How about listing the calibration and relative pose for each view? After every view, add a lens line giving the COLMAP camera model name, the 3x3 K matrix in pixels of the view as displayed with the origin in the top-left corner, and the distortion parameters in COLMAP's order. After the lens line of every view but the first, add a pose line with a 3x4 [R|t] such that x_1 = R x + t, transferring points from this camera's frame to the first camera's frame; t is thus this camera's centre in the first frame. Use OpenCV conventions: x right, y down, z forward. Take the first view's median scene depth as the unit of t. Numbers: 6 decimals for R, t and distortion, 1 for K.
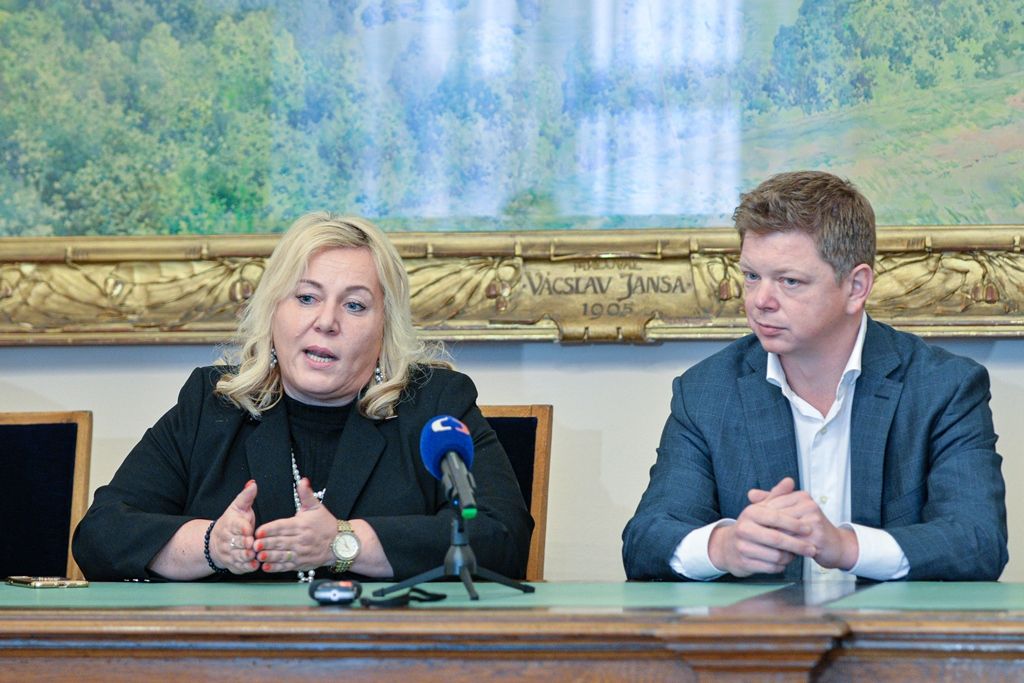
lens RADIAL K [[4897.7, 0, 511.7], [0, 4897.7, 341.8], [0, 0, 1]] dist [-0.149951, 0.000000]
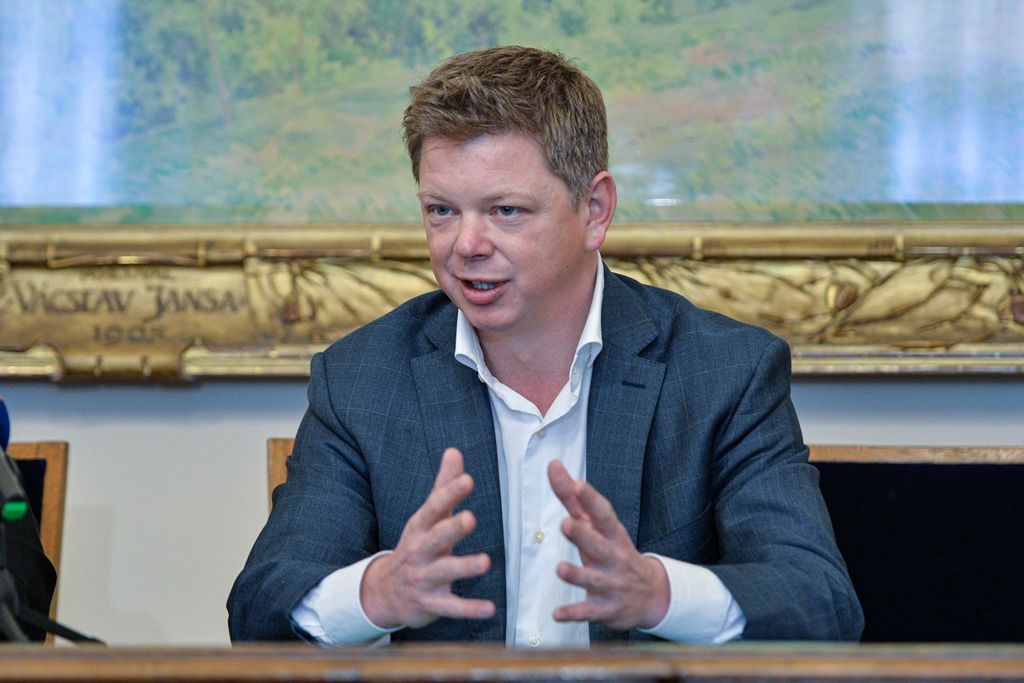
lens RADIAL K [[4468.0, 0, 510.4], [0, 4468.0, 340.9], [0, 0, 1]] dist [0.133488, 0.000000]
pose [[0.983986, 0.017816, 0.177354, -0.041869], [-0.005290, 0.997473, -0.070855, 0.040778], [-0.178168, 0.068782, 0.981593, 0.346703]]
